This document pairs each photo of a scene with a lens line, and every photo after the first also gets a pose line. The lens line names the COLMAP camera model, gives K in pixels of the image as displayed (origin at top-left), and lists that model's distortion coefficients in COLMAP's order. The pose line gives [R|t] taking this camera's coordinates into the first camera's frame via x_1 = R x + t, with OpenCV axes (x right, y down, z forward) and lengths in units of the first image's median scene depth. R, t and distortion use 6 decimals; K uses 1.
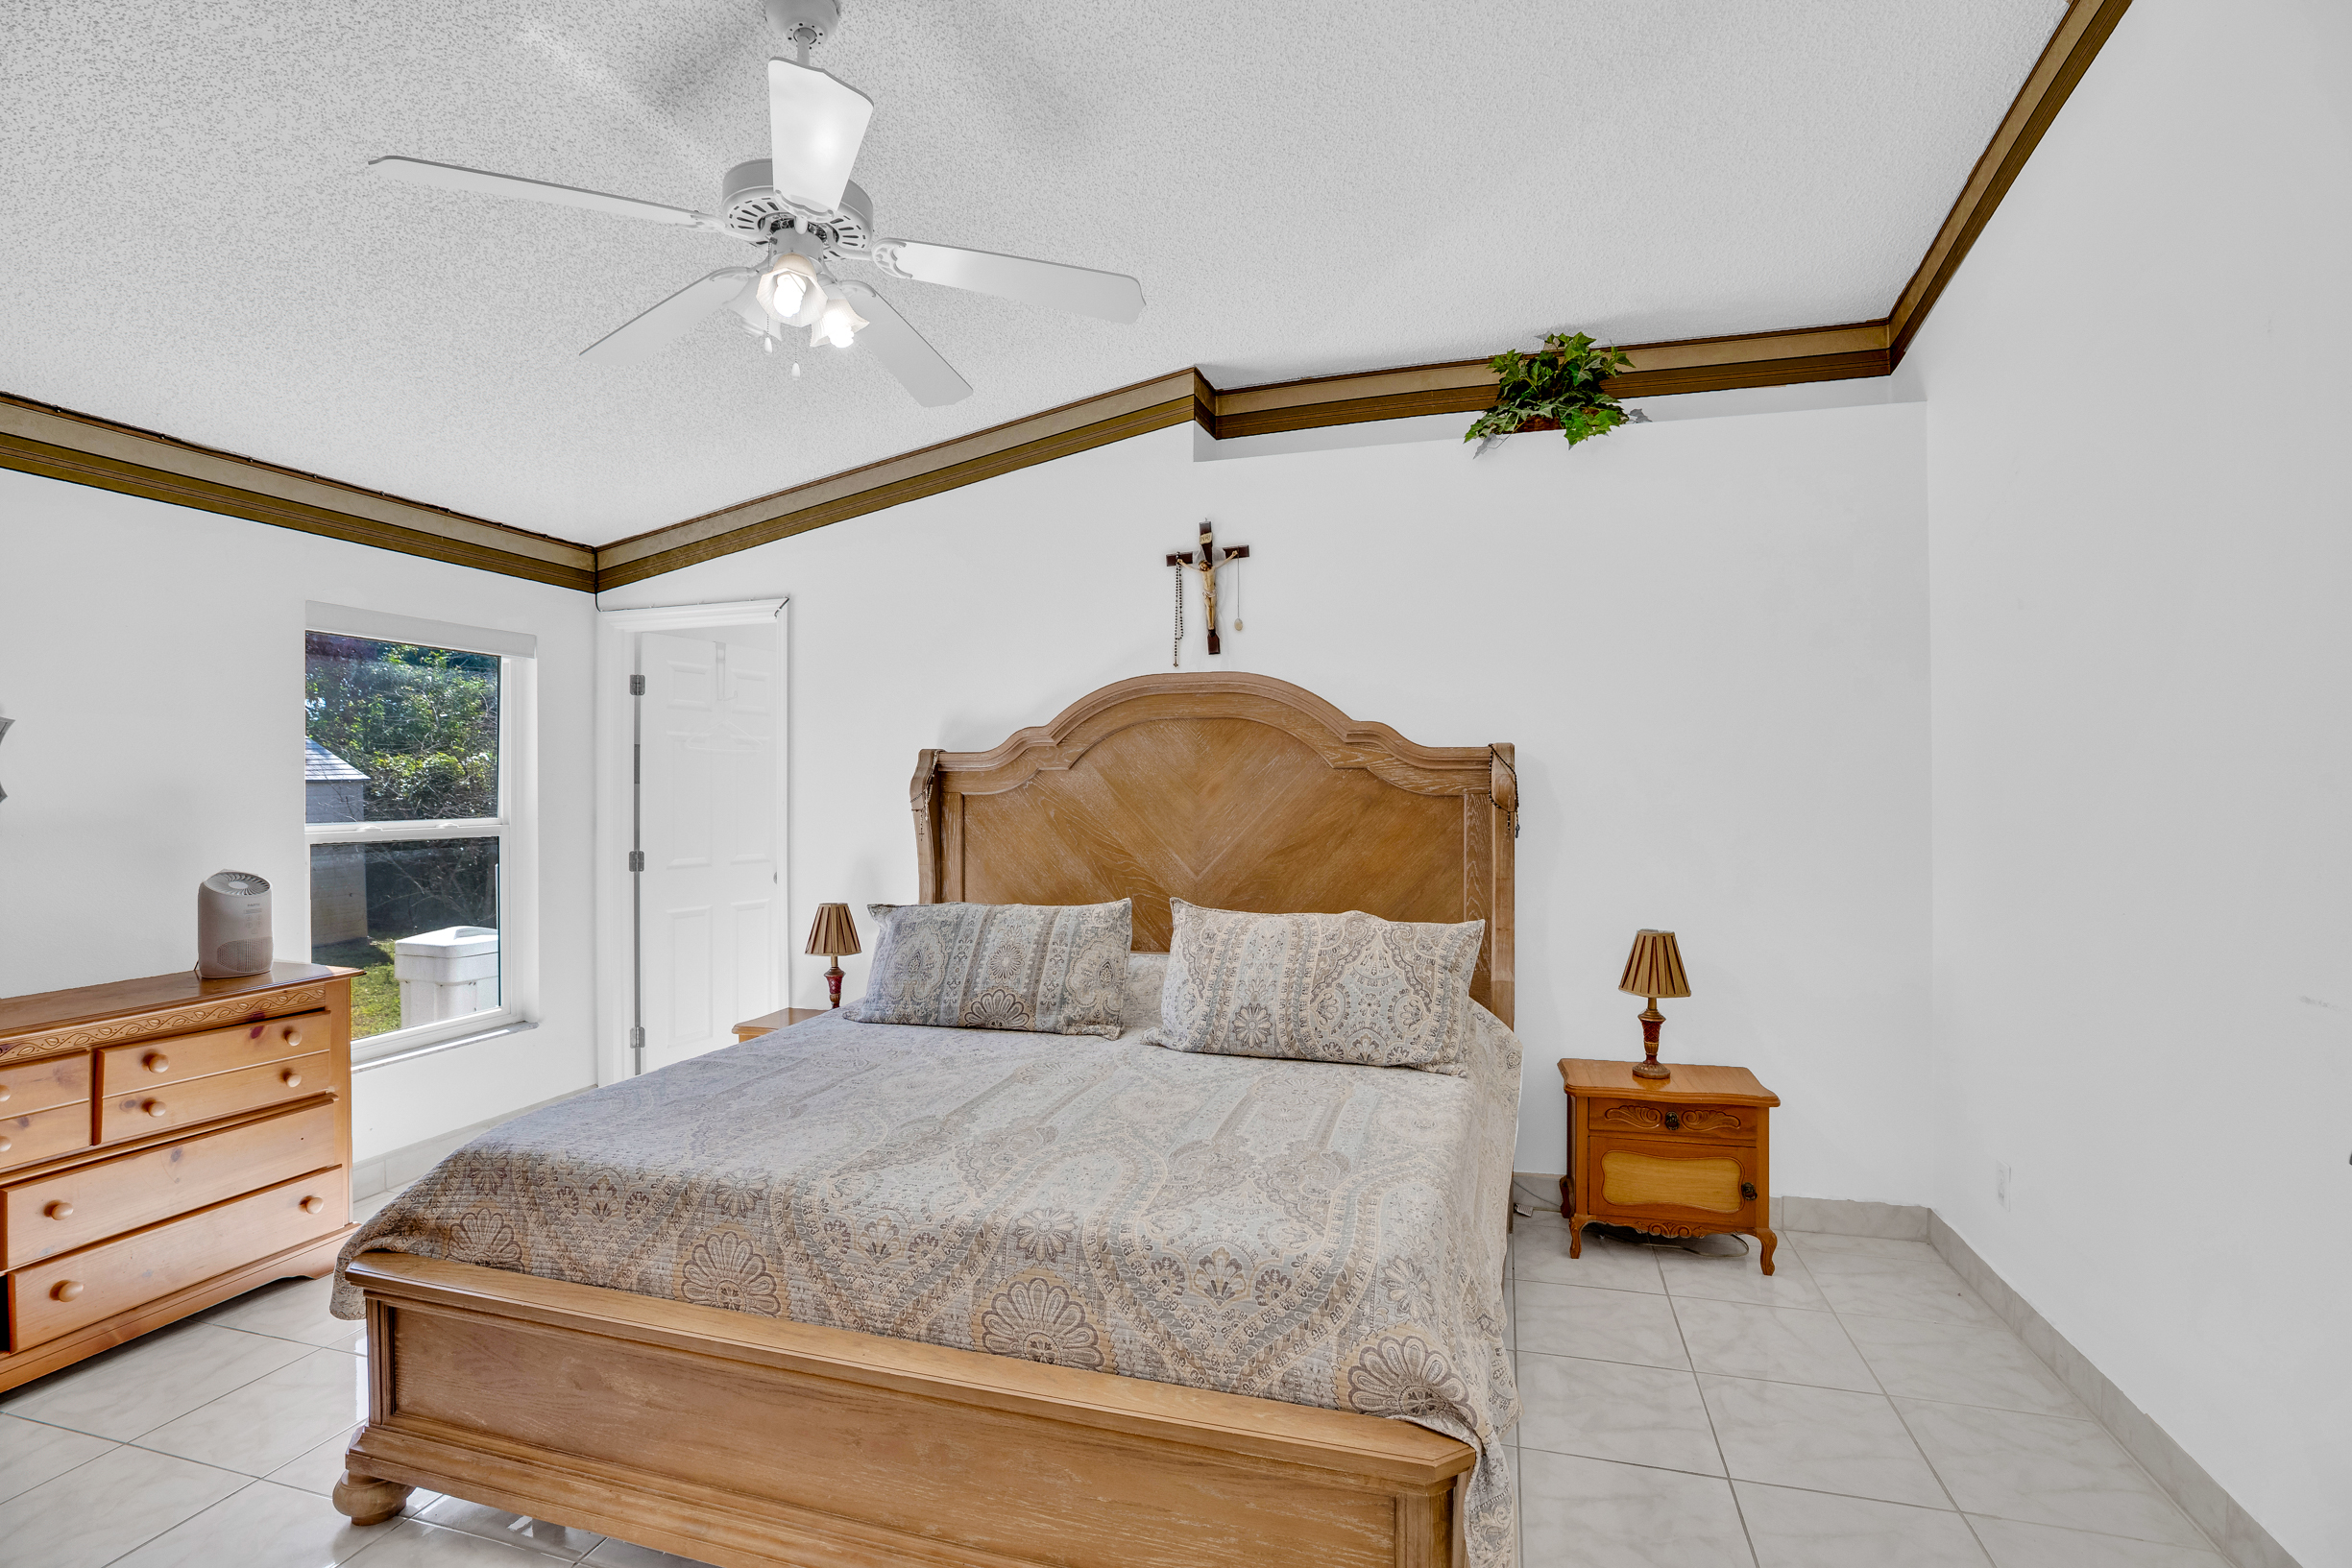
lens RADIAL K [[1080.1, 0, 1180.4], [0, 1080.1, 781.5], [0, 0, 1]] dist [-0.038173, 0.009606]
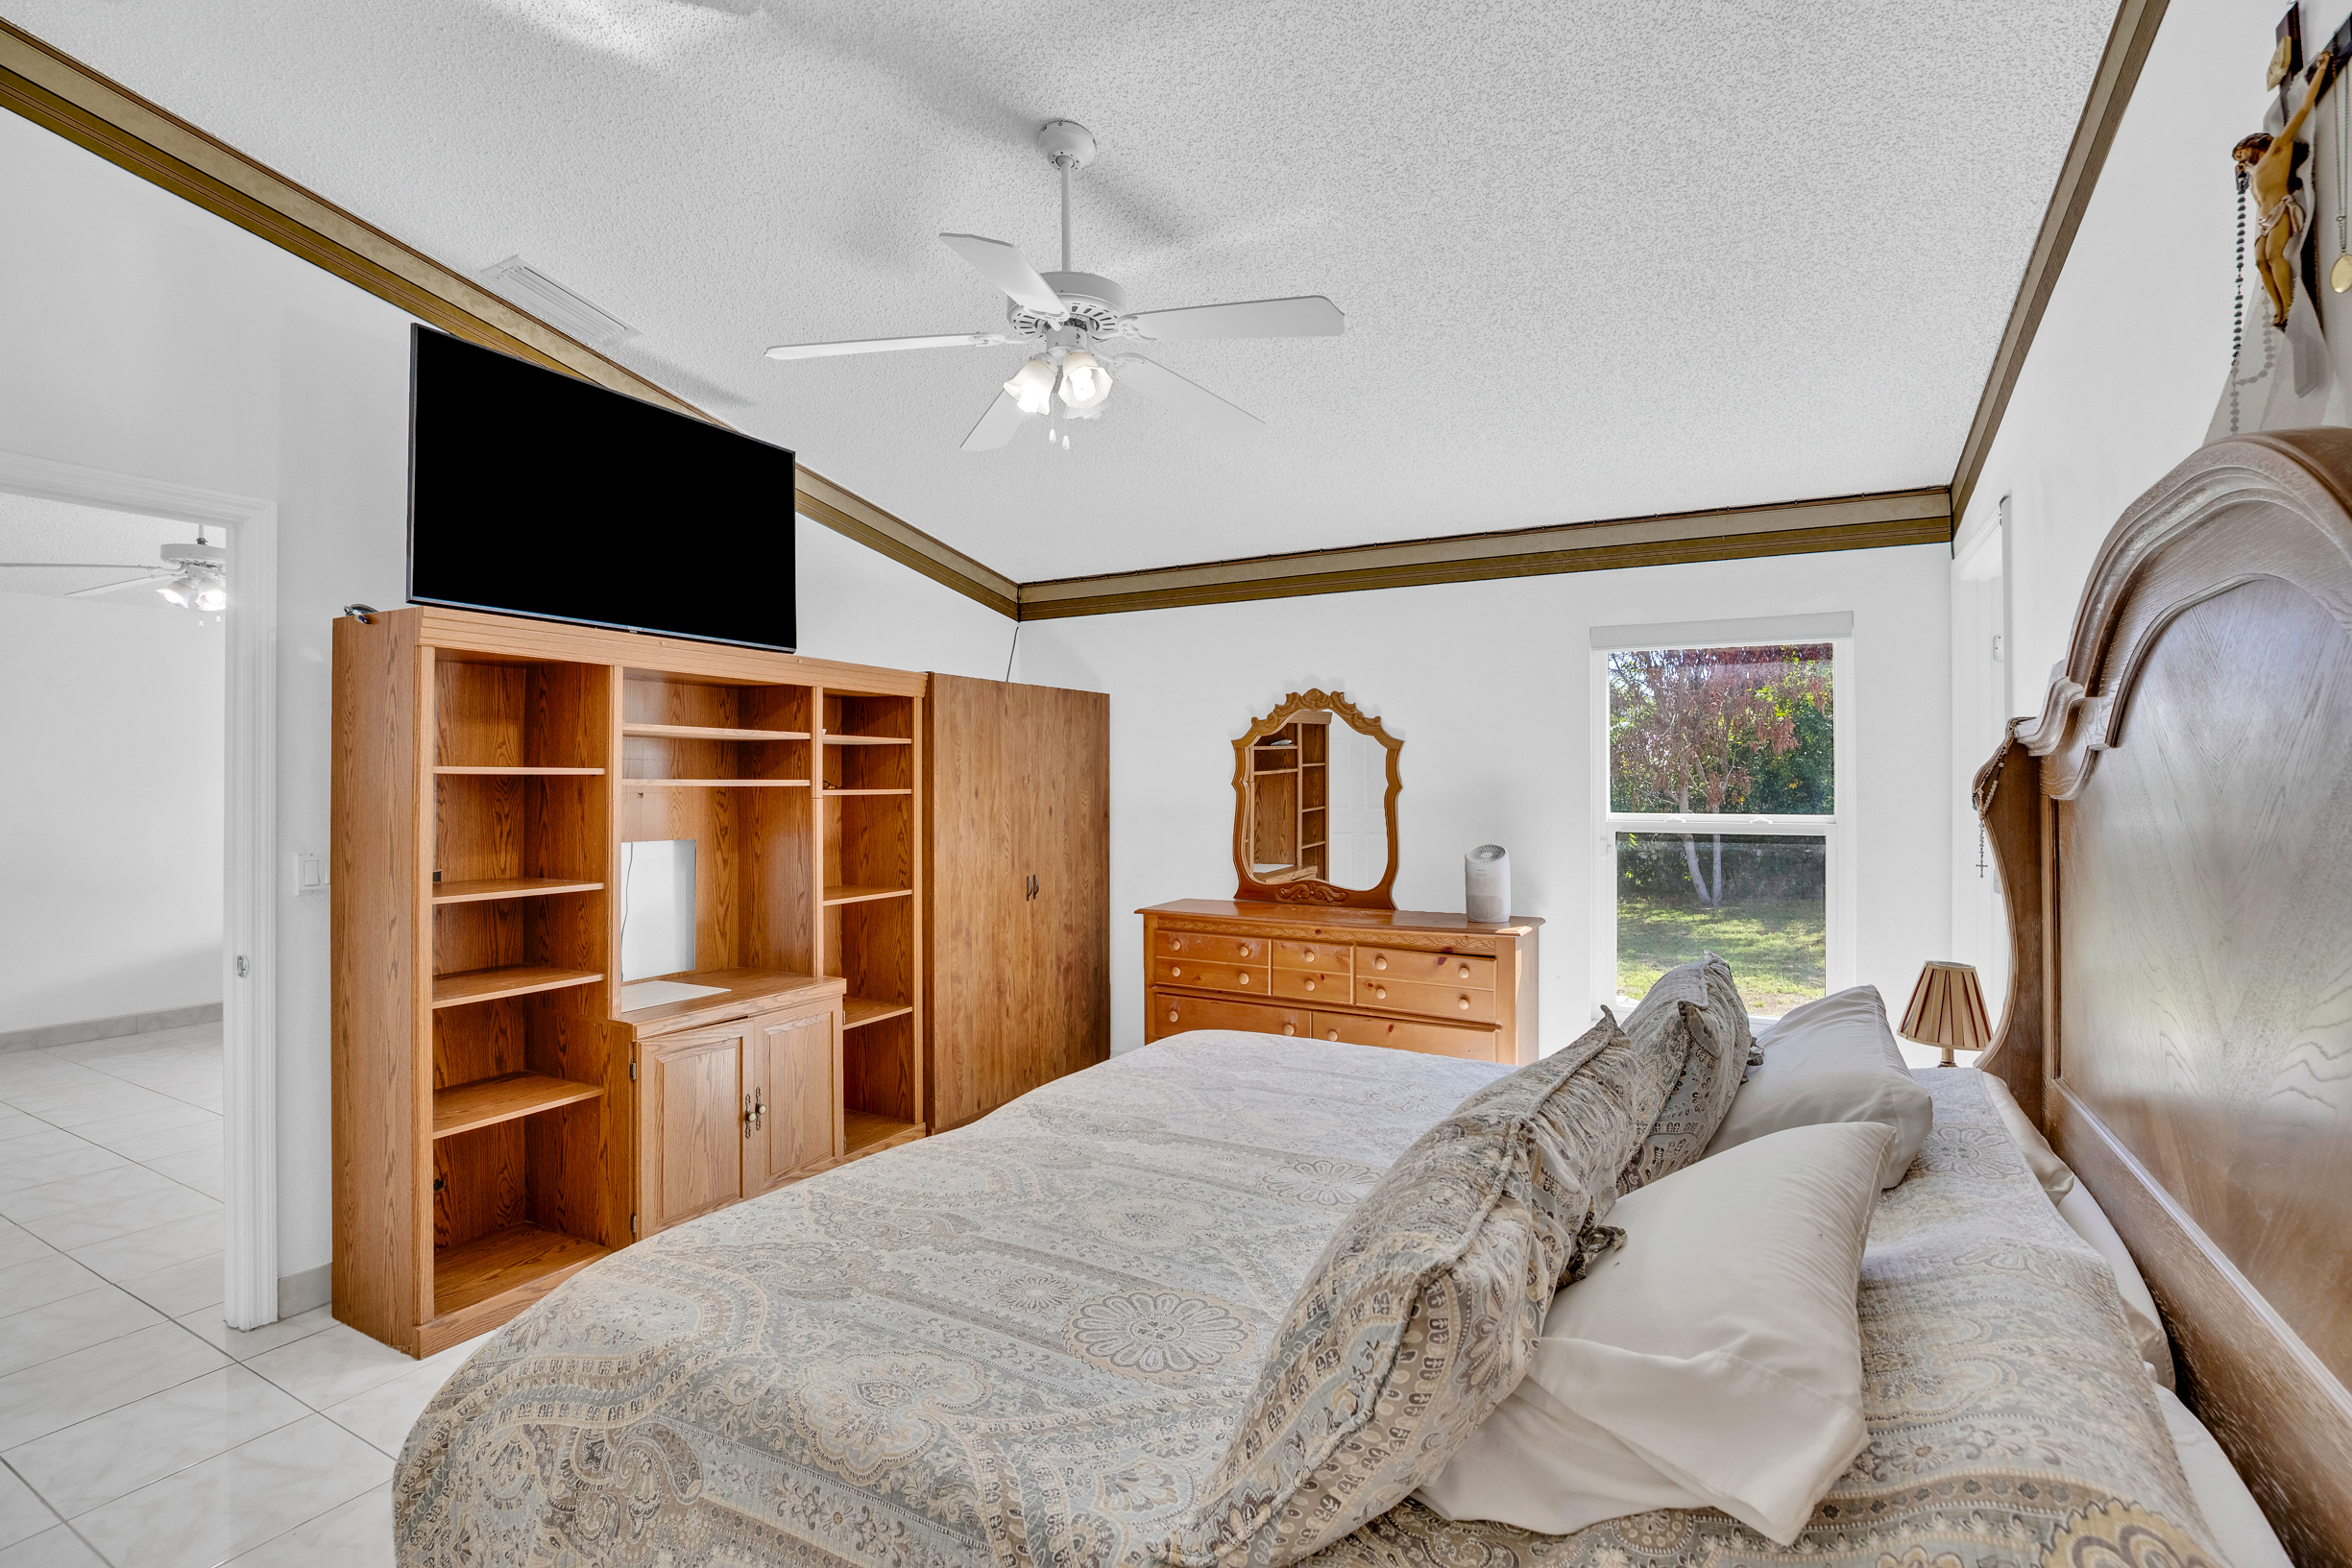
lens RADIAL K [[1080.1, 0, 1186.2], [0, 1080.1, 779.7], [0, 0, 1]] dist [-0.038173, 0.009606]
pose [[-0.210372, 0.003956, -0.977613, 0.676167], [0.002138, 0.999991, 0.003587, -0.003201], [0.977619, -0.001336, -0.210378, 1.167785]]
